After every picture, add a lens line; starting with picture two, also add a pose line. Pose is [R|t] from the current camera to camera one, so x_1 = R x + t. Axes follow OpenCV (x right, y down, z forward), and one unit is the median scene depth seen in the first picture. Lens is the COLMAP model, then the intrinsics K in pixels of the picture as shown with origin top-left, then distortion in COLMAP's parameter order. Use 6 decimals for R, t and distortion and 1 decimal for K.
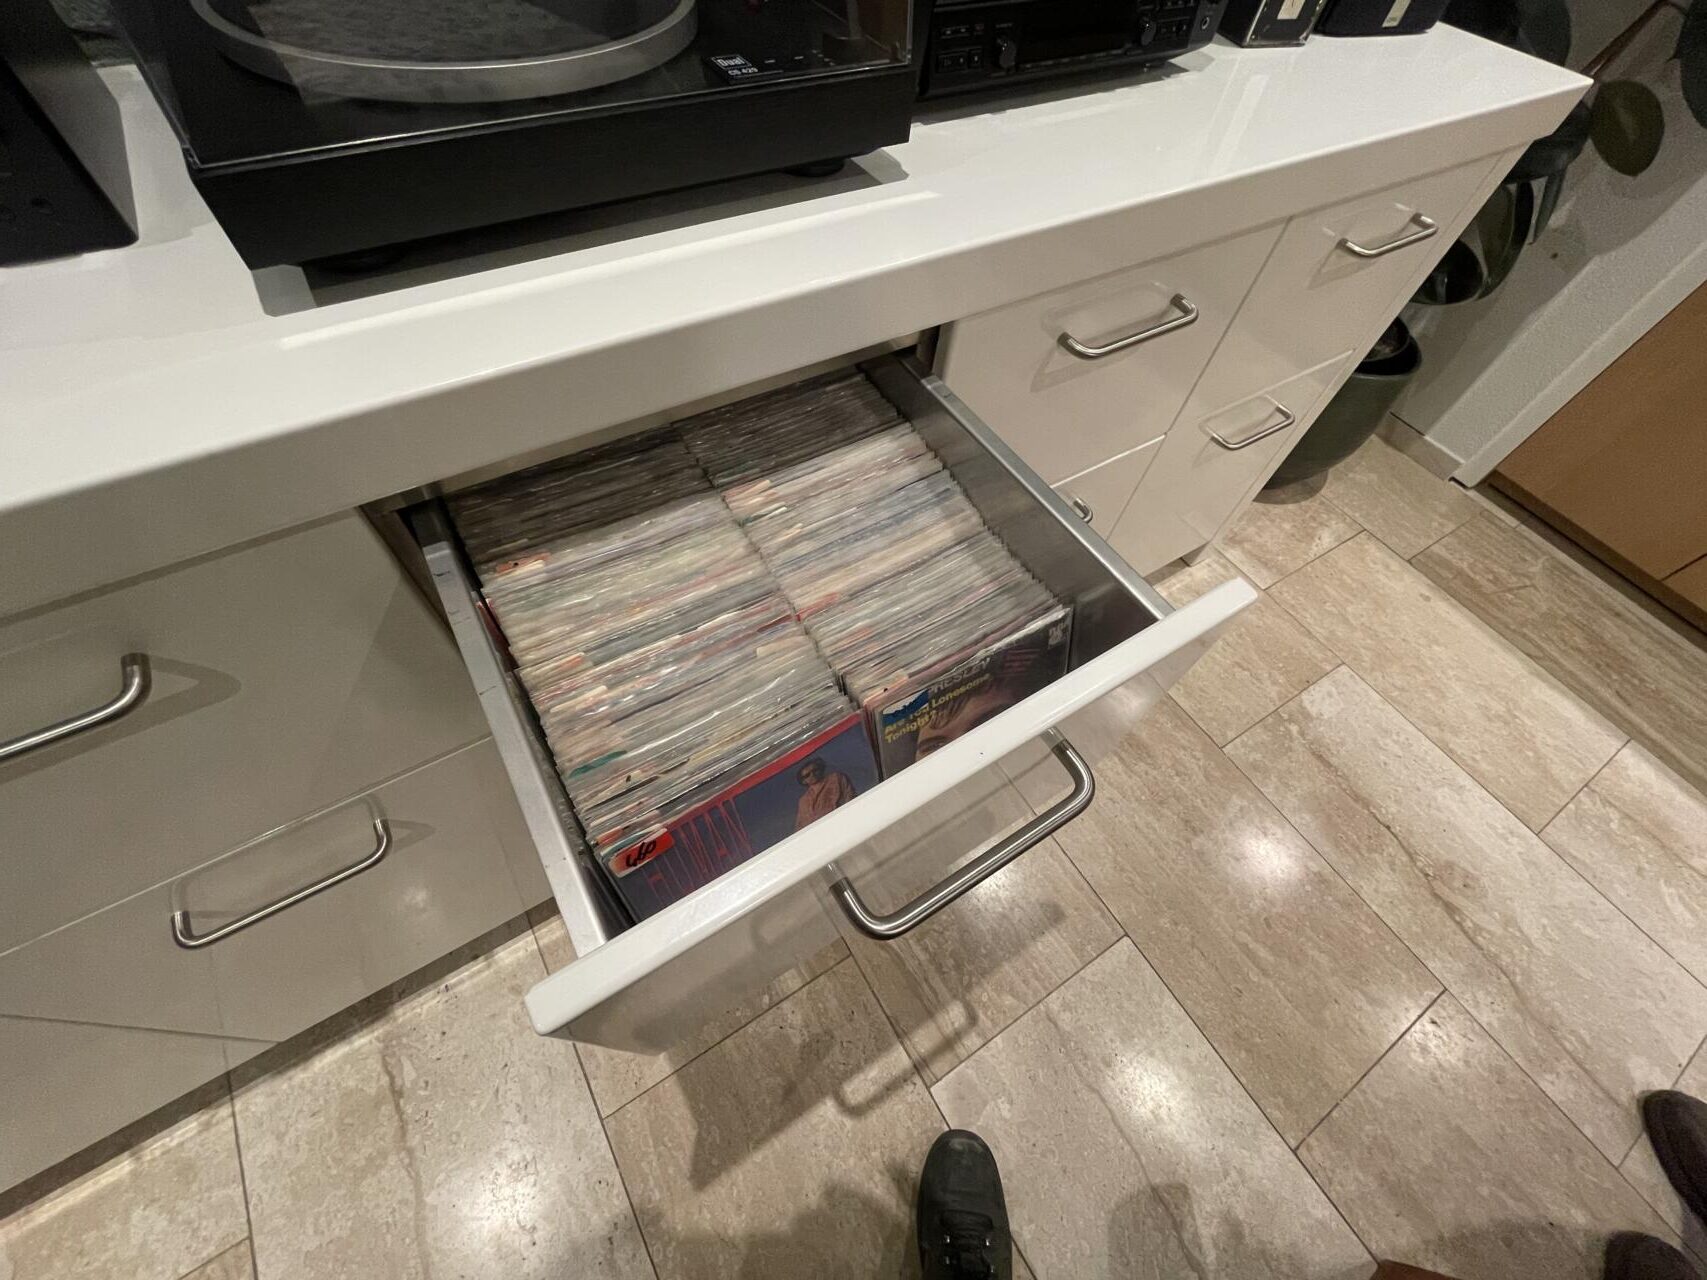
lens RADIAL K [[684.8, 0, 854.8], [0, 684.8, 641.9], [0, 0, 1]] dist [-0.003553, -0.000194]
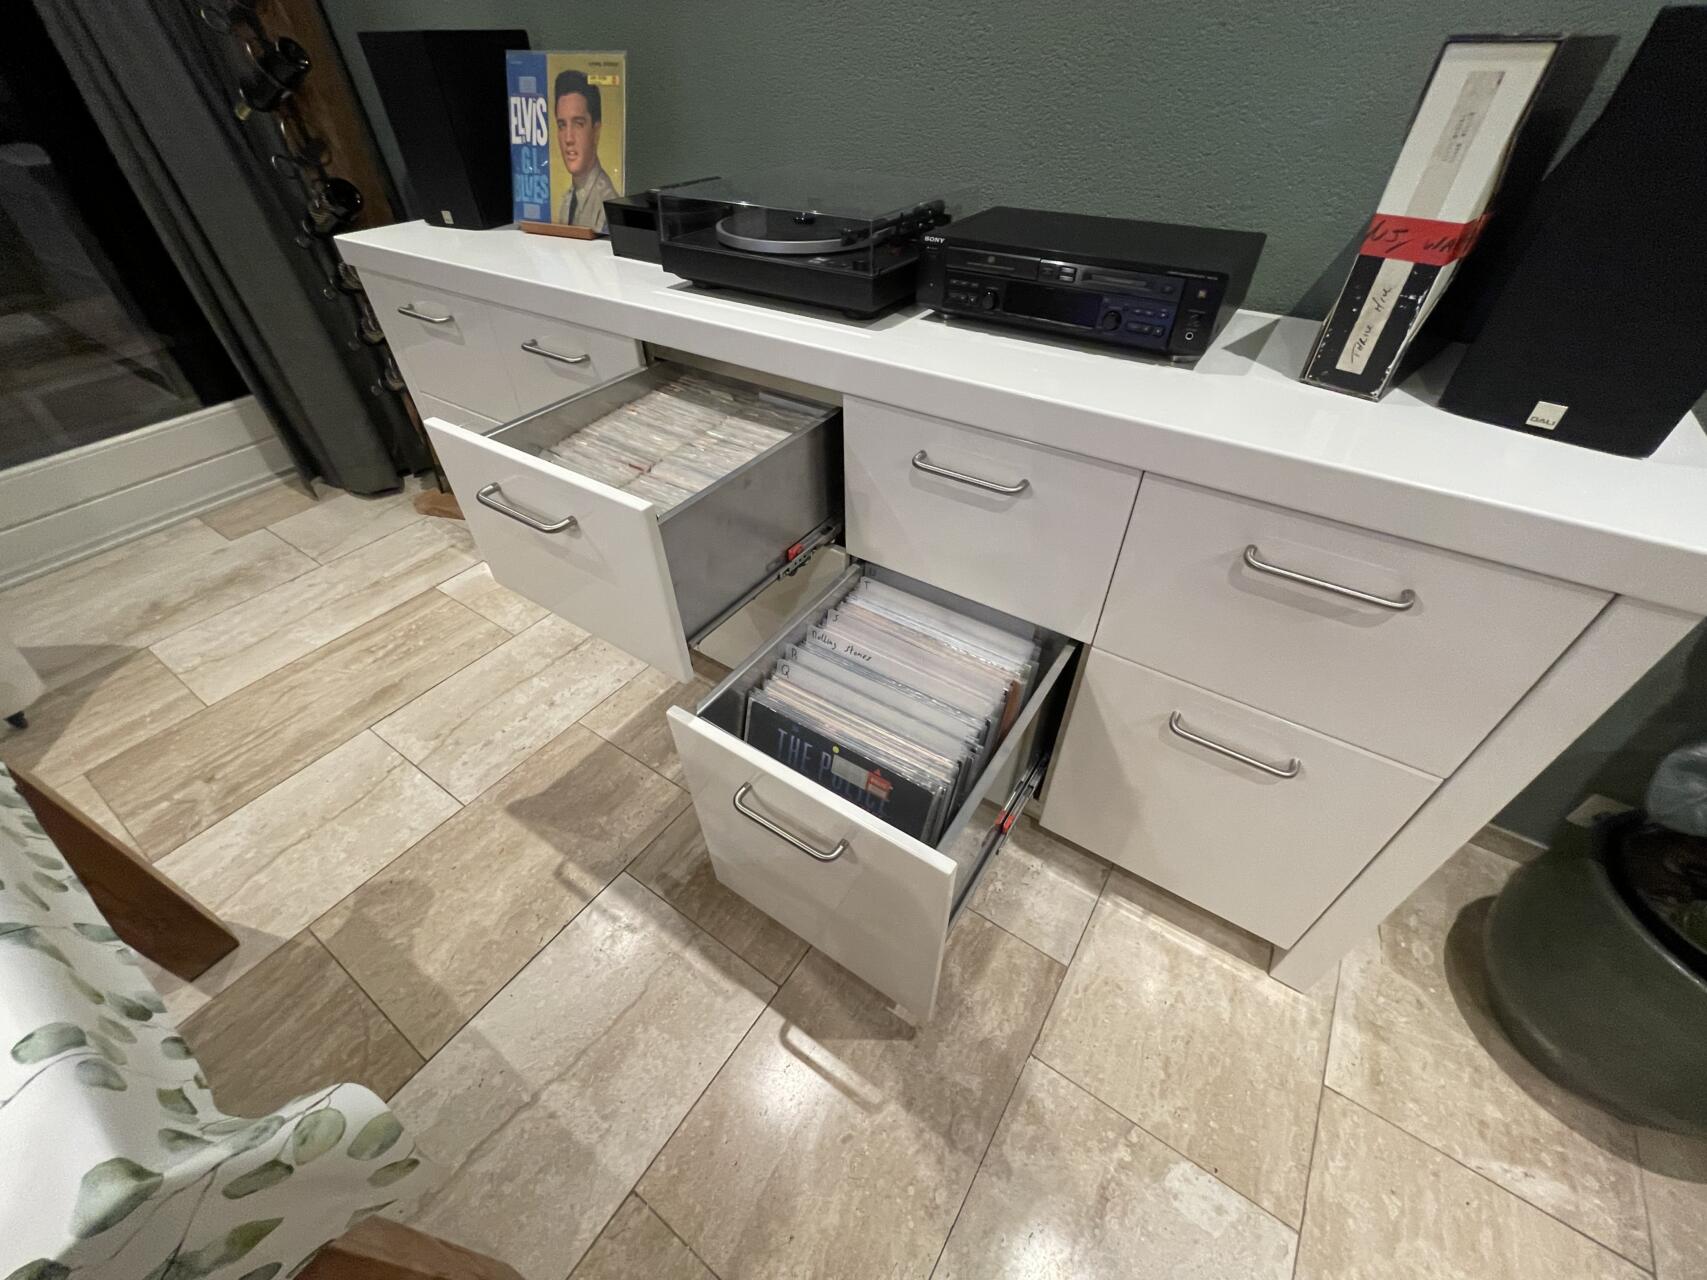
lens RADIAL K [[684.8, 0, 855.0], [0, 684.8, 642.7], [0, 0, 1]] dist [-0.003553, -0.000194]
pose [[0.401322, 0.543860, -0.736992, 1.148496], [-0.745175, 0.661740, 0.082551, -0.128170], [0.532594, 0.516059, 0.670841, 0.081521]]
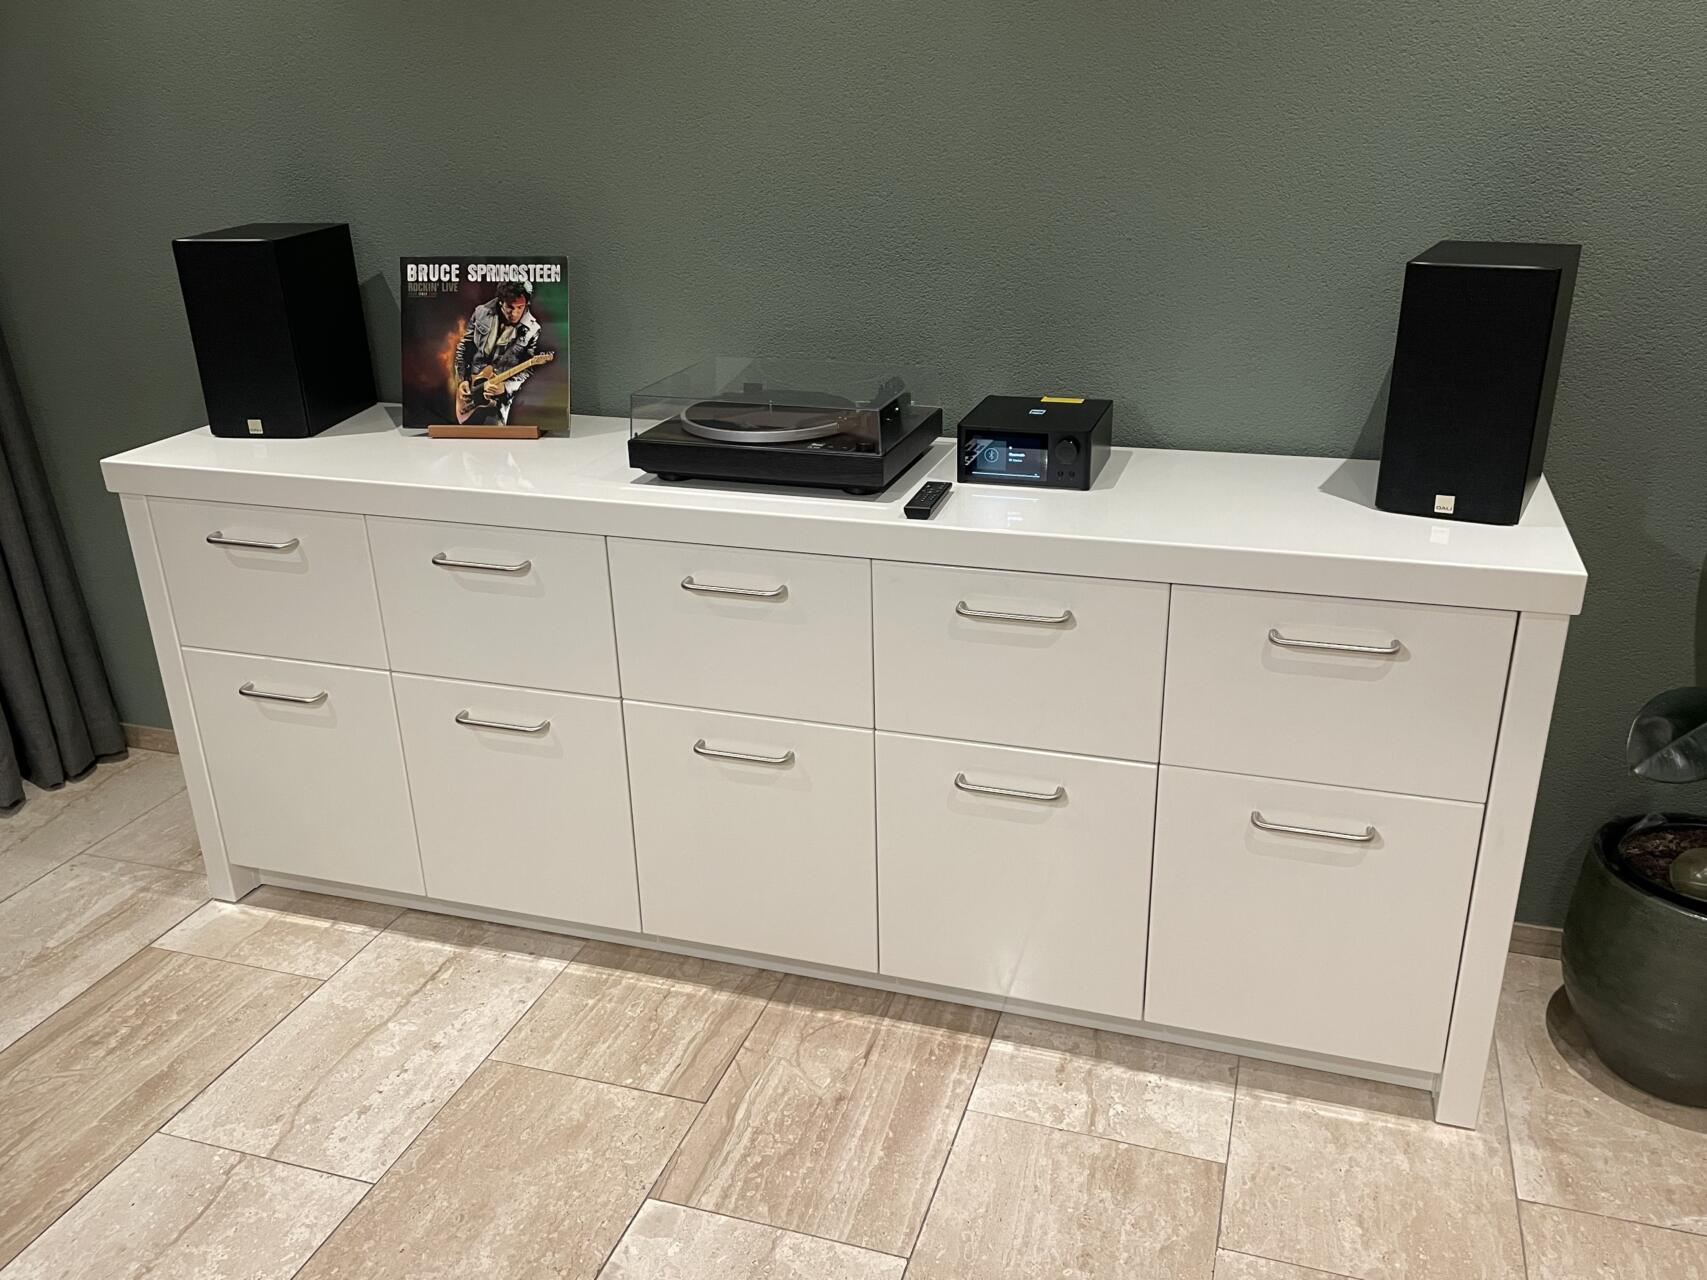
lens RADIAL K [[1404.8, 0, 869.8], [0, 1404.8, 650.4], [0, 0, 1]] dist [0.071413, -0.082061]
pose [[0.640974, 0.206661, -0.739218, 1.847773], [-0.600955, 0.734243, -0.315817, 0.560195], [0.477499, 0.646668, 0.594824, -0.682500]]
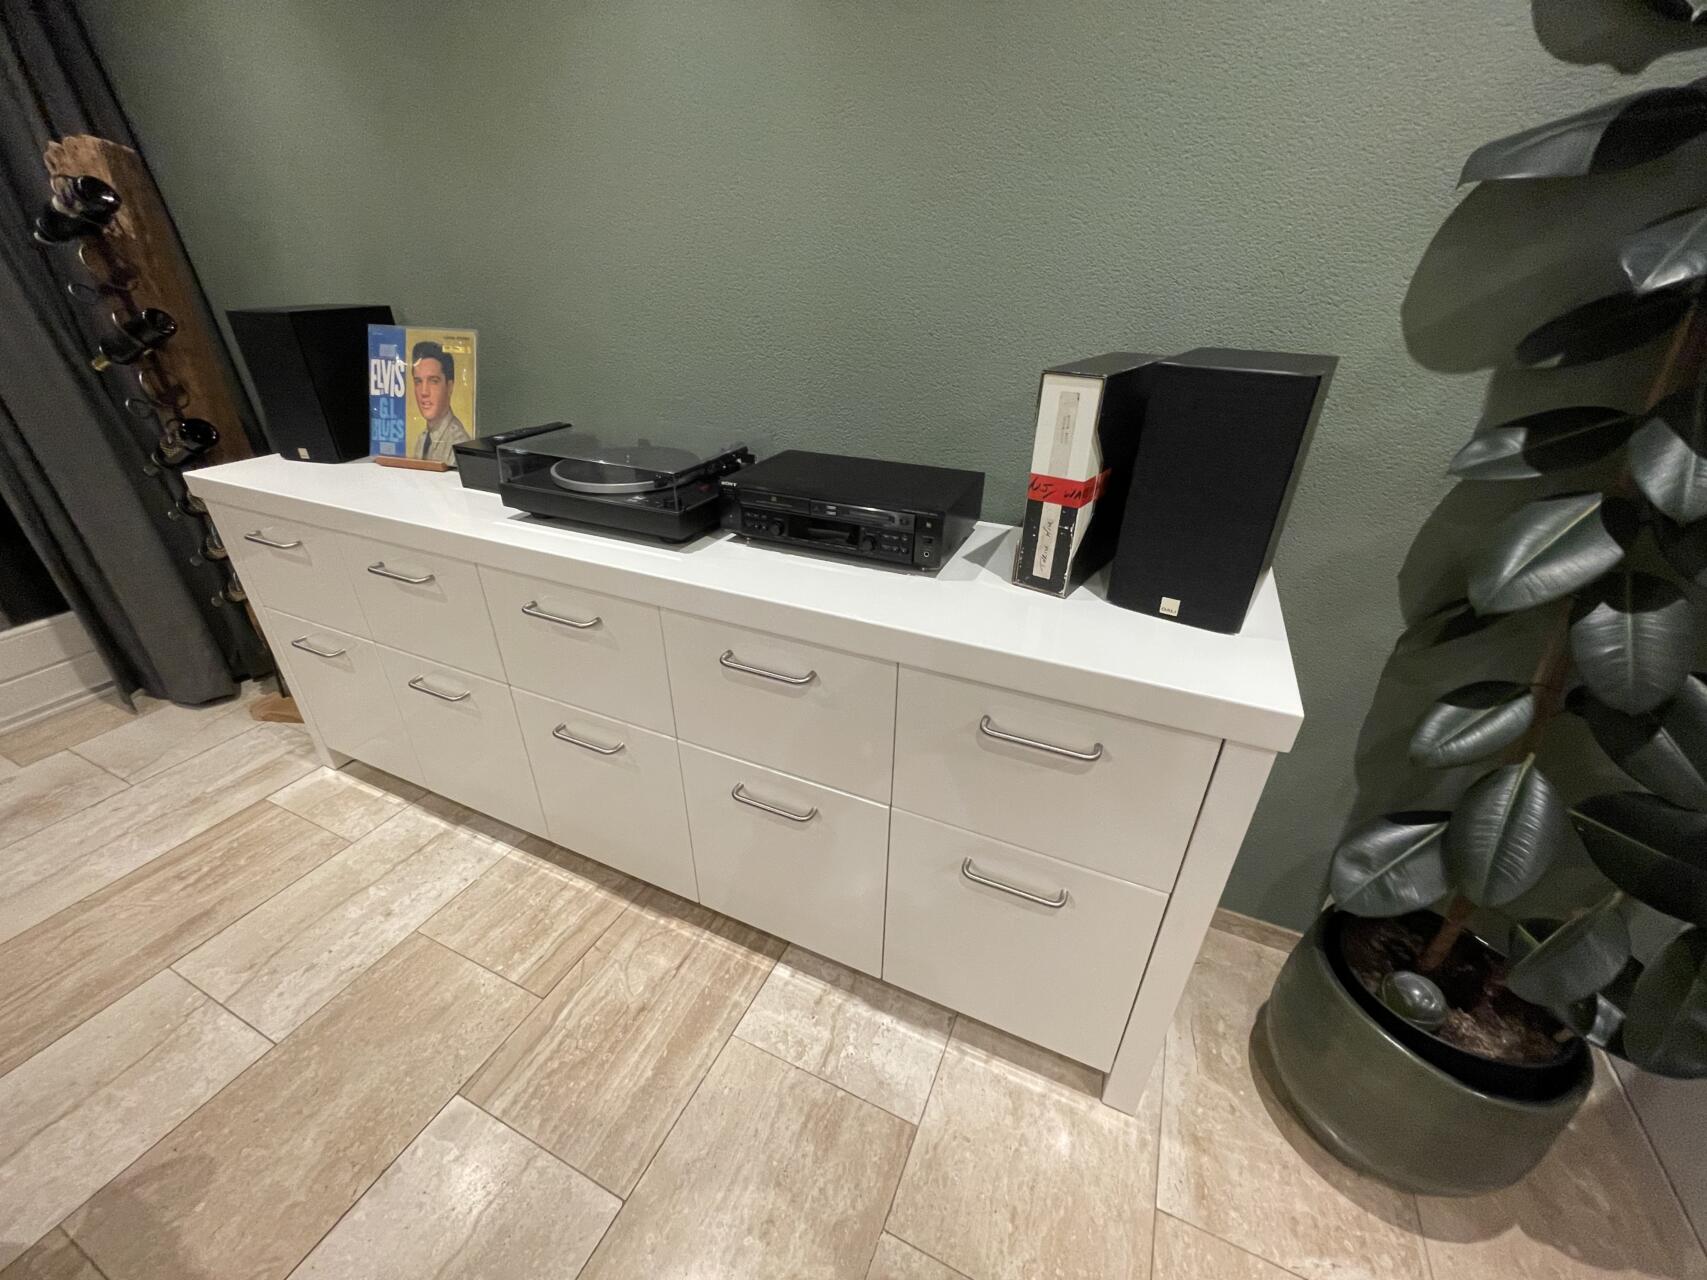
lens RADIAL K [[684.8, 0, 855.0], [0, 684.8, 641.9], [0, 0, 1]] dist [-0.003553, -0.000194]
pose [[0.548001, 0.338059, -0.765122, 1.321986], [-0.682313, 0.709785, -0.175081, -0.269382], [0.483884, 0.617997, 0.619625, 0.025075]]
